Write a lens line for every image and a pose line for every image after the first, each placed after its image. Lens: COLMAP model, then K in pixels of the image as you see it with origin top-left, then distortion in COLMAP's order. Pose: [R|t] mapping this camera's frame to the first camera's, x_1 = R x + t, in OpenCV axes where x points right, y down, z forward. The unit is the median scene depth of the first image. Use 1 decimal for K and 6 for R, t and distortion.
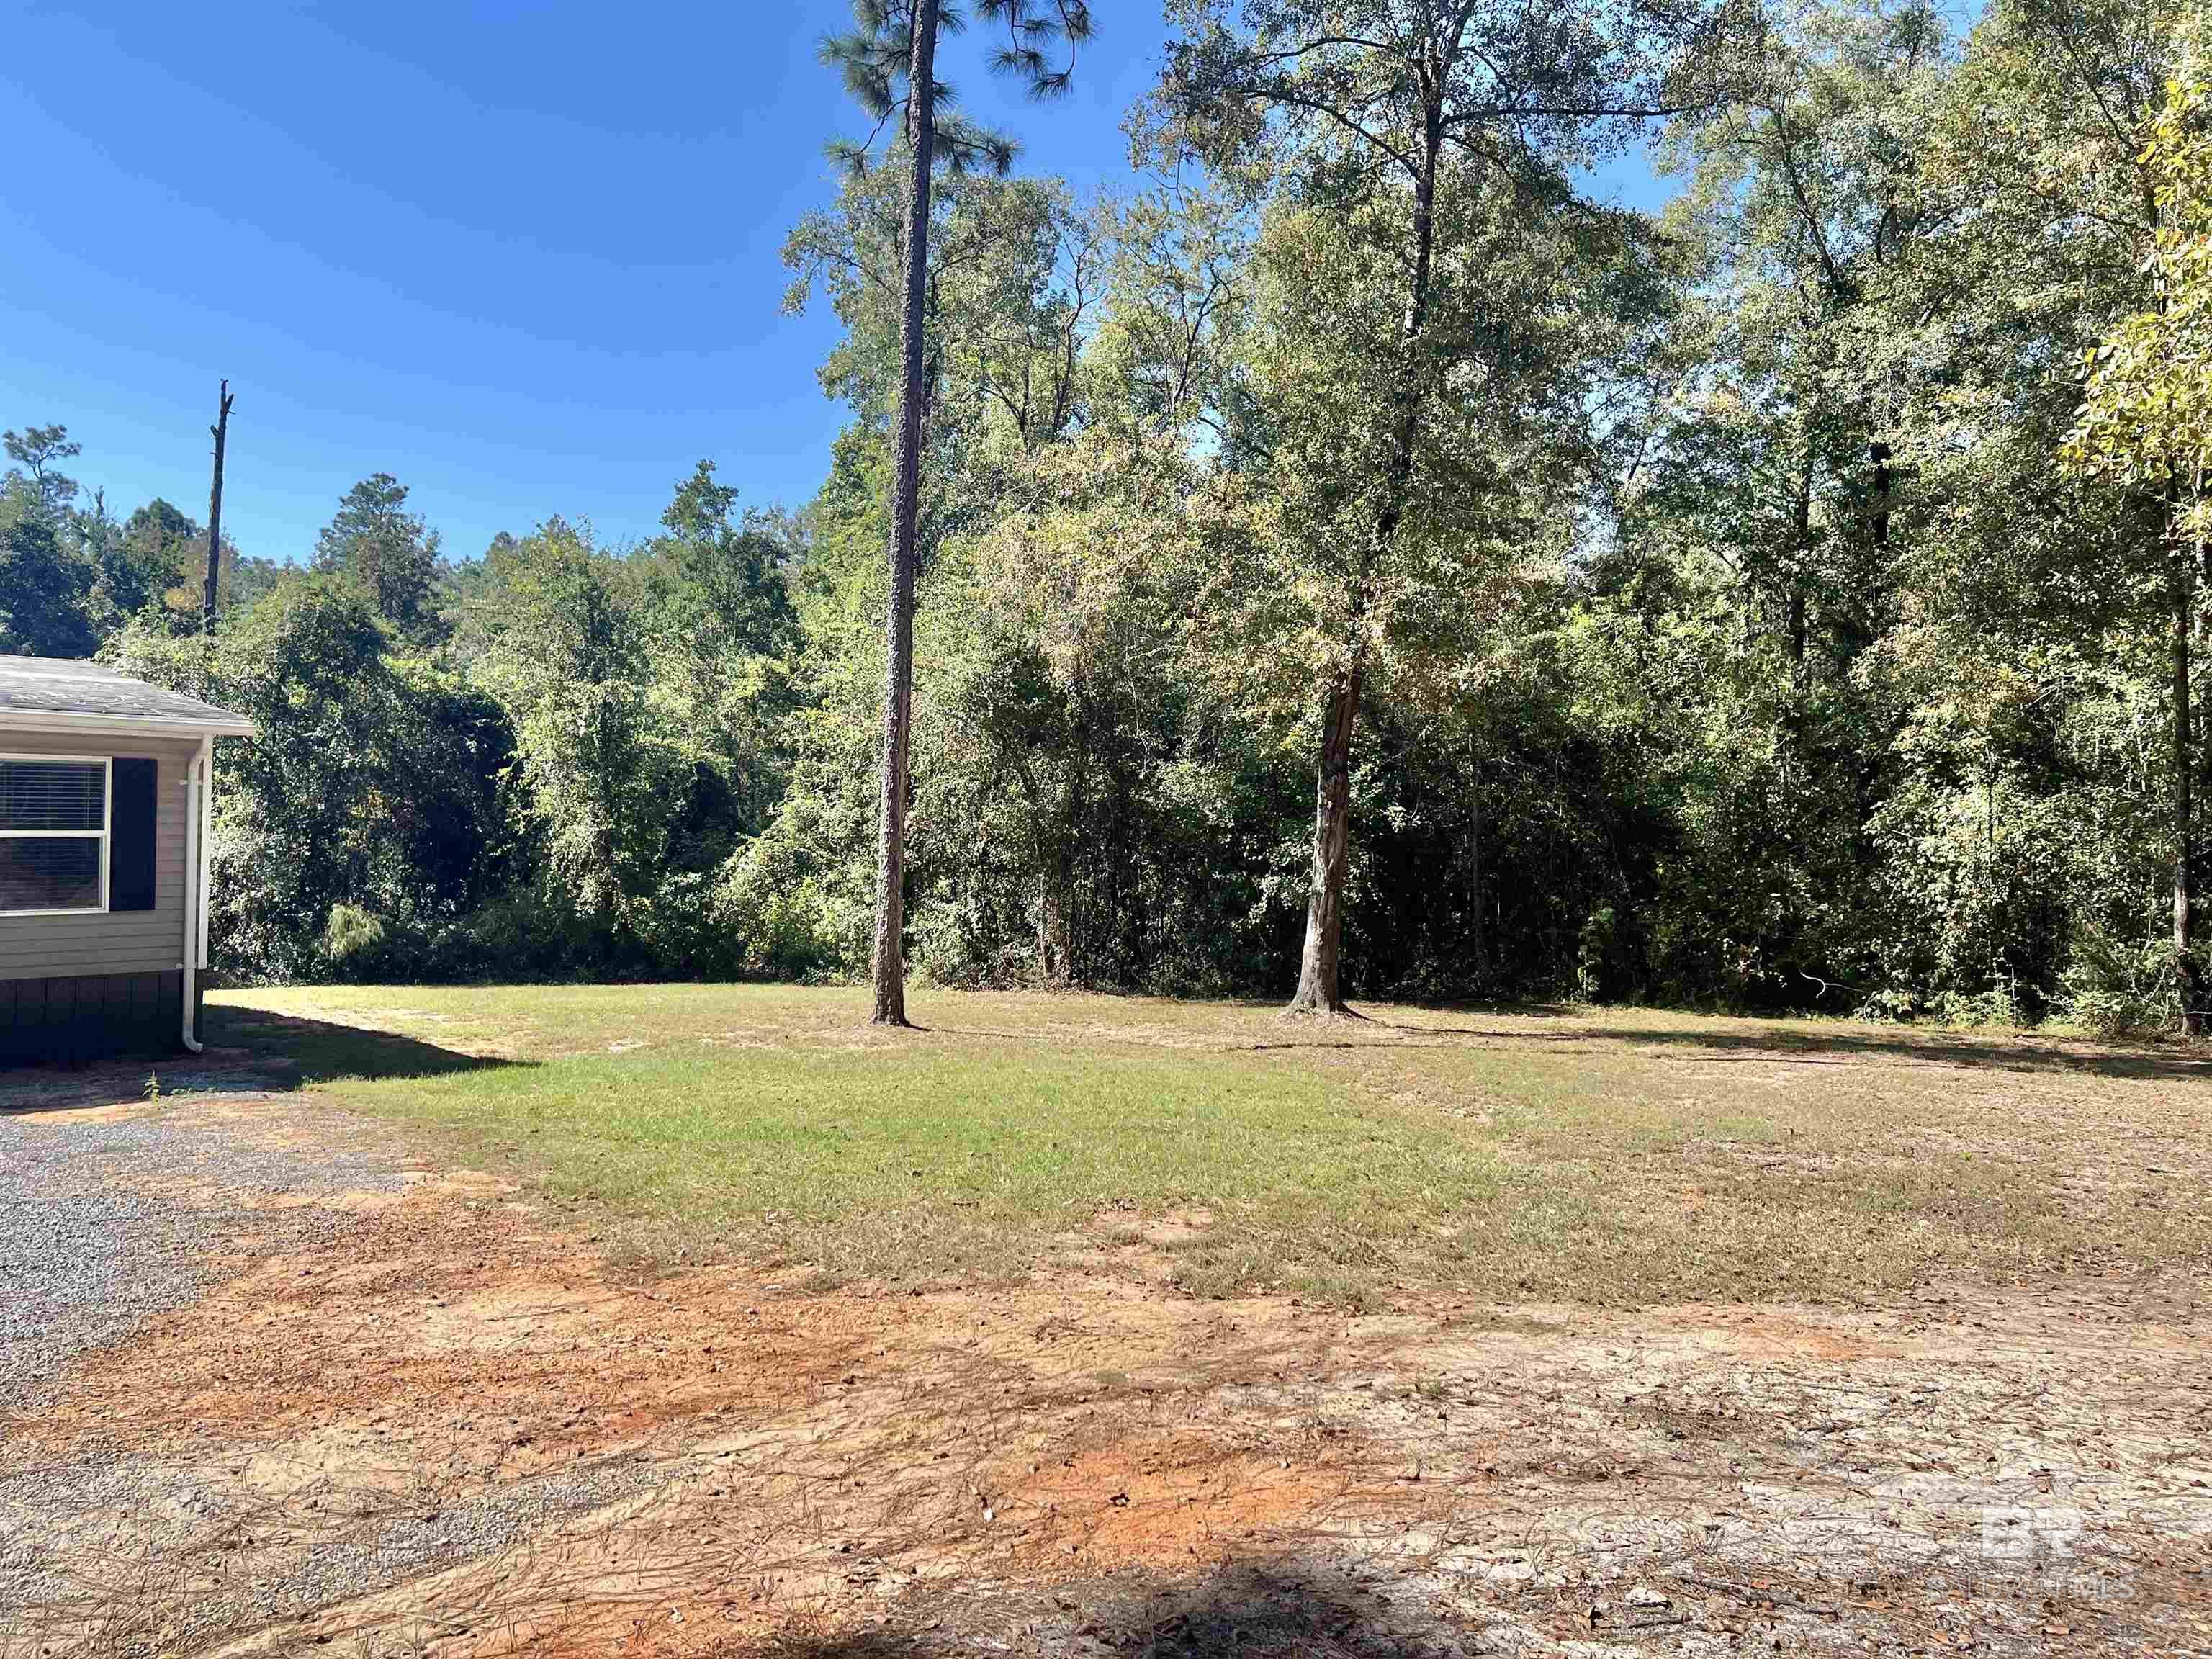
lens RADIAL K [[1660.4, 0, 1108.3], [0, 1660.4, 823.5], [0, 0, 1]] dist [0.007175, 0.002548]
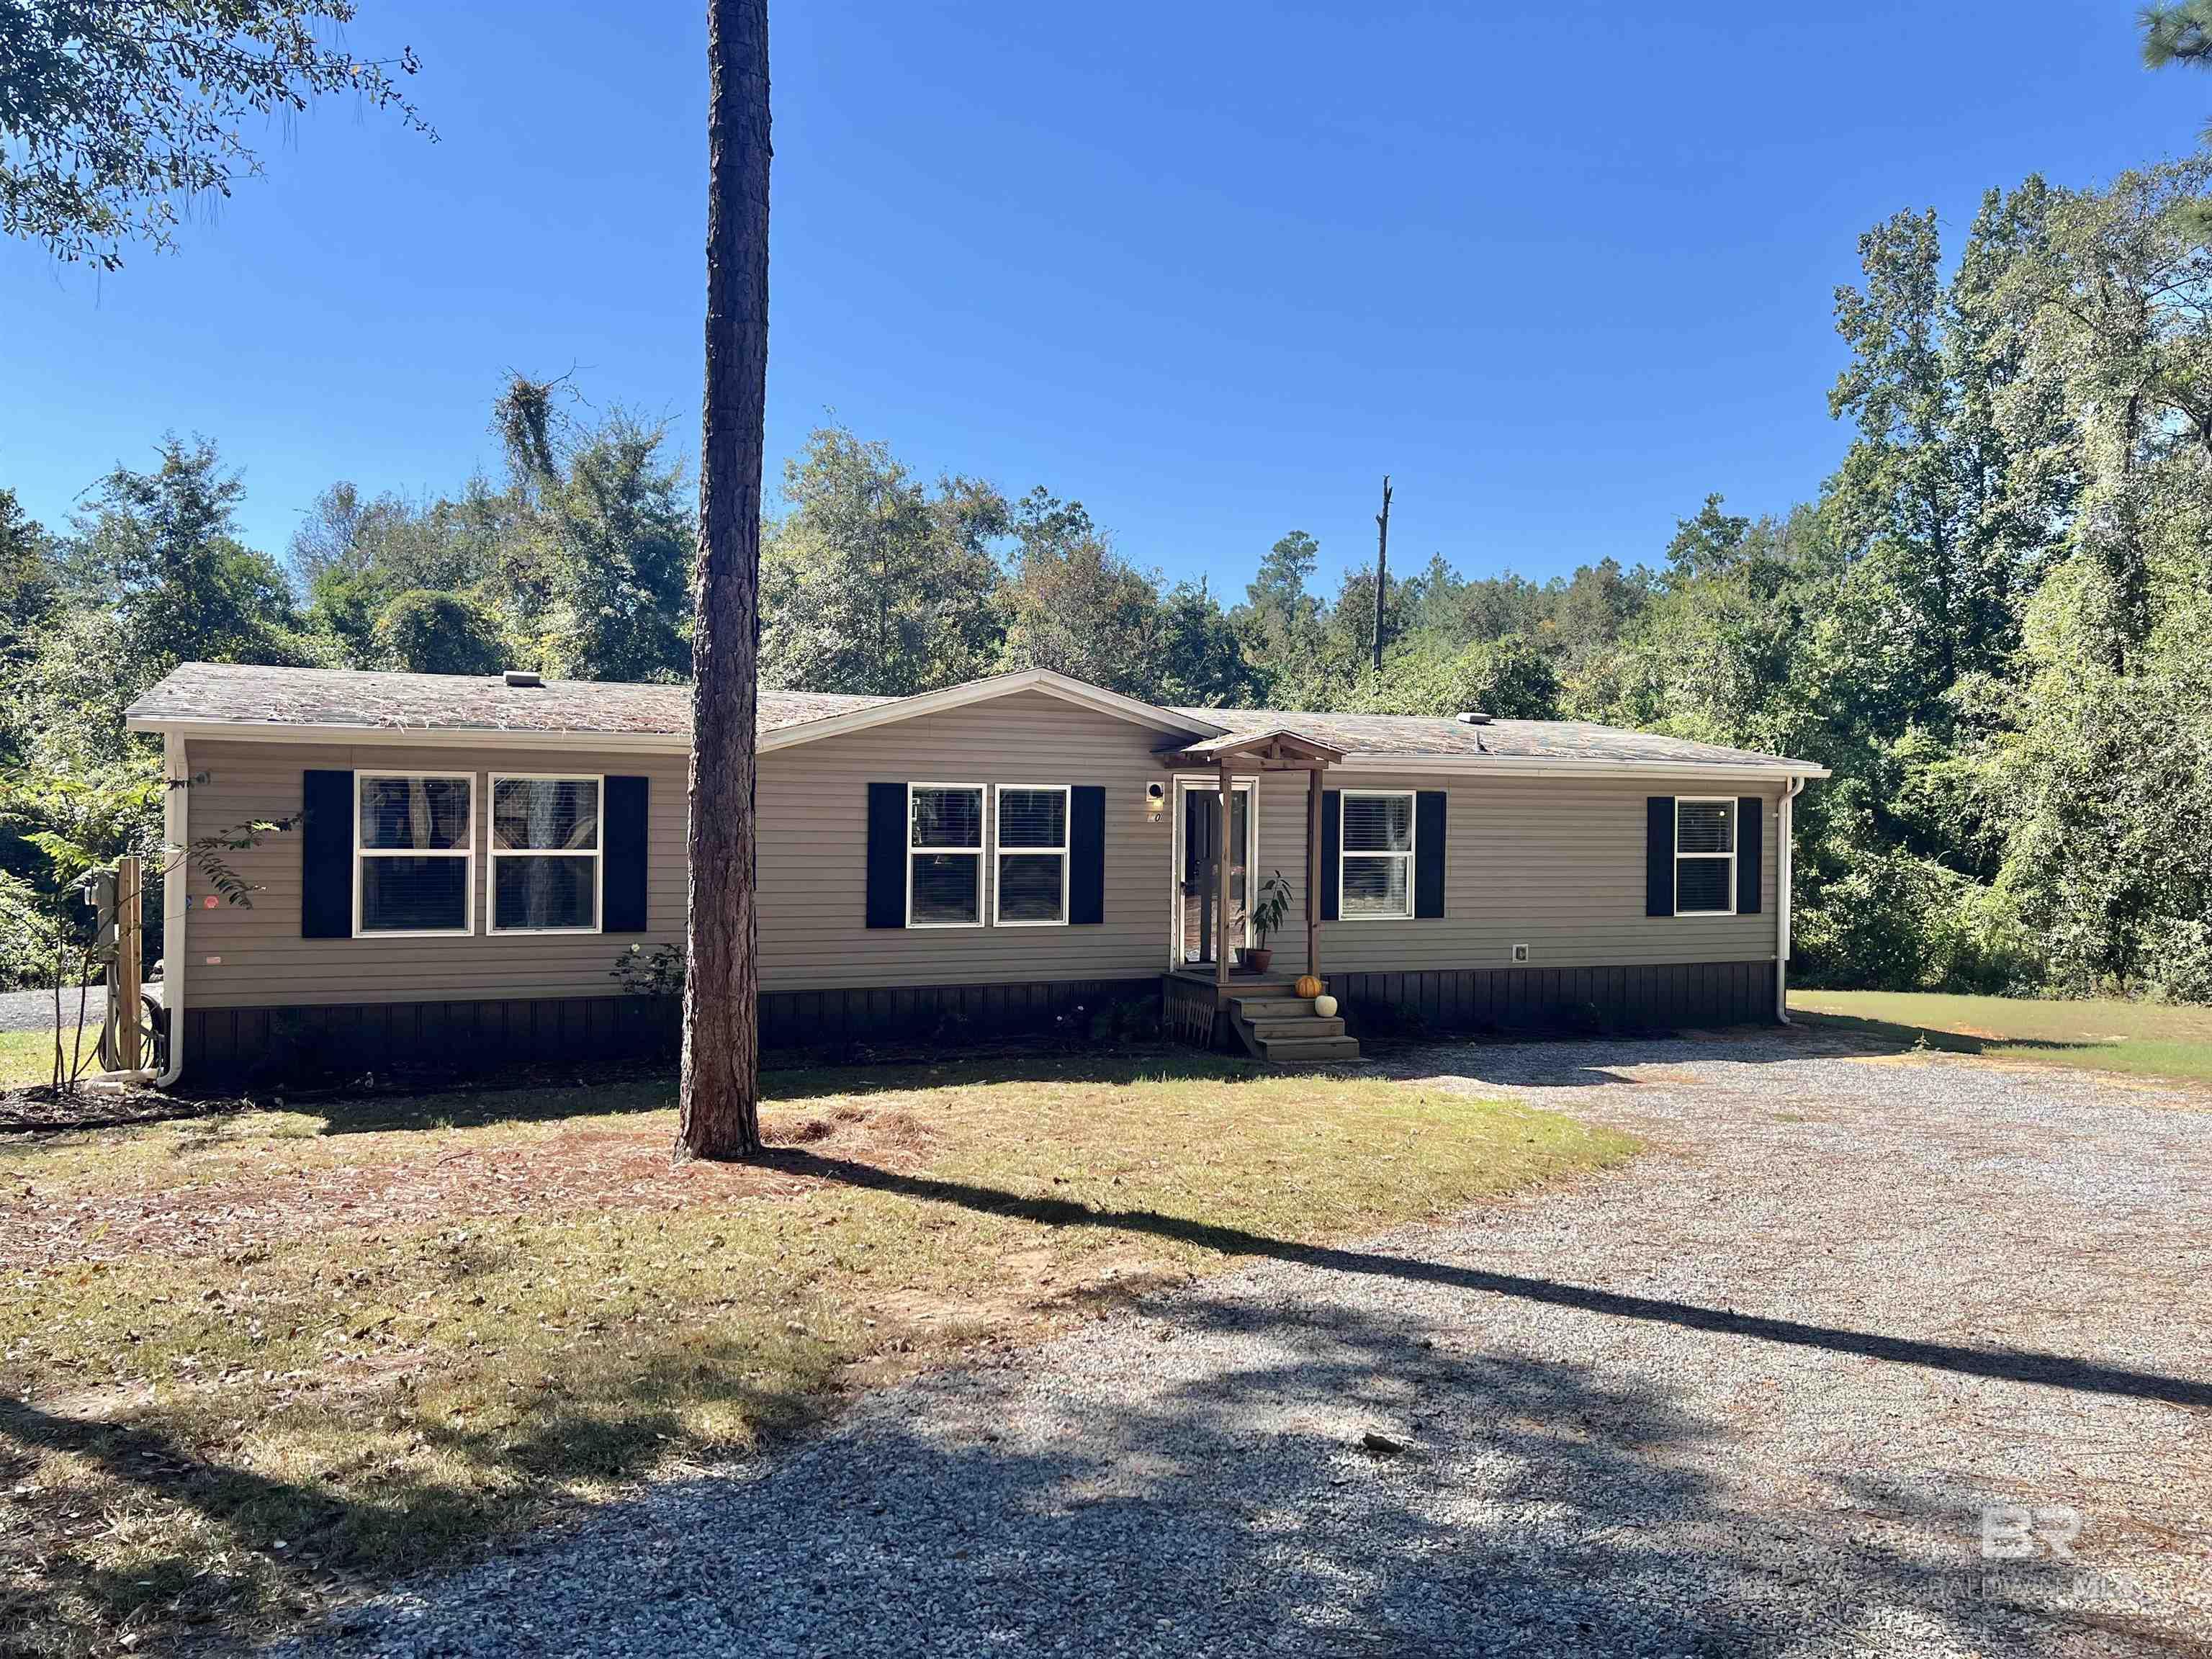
lens RADIAL K [[1660.4, 0, 1104.9], [0, 1660.4, 839.6], [0, 0, 1]] dist [0.007175, 0.002548]
pose [[0.889647, -0.010982, -0.456516, -0.169503], [0.009707, 0.999940, -0.005137, -0.001649], [0.456545, 0.000138, 0.889700, -0.151363]]
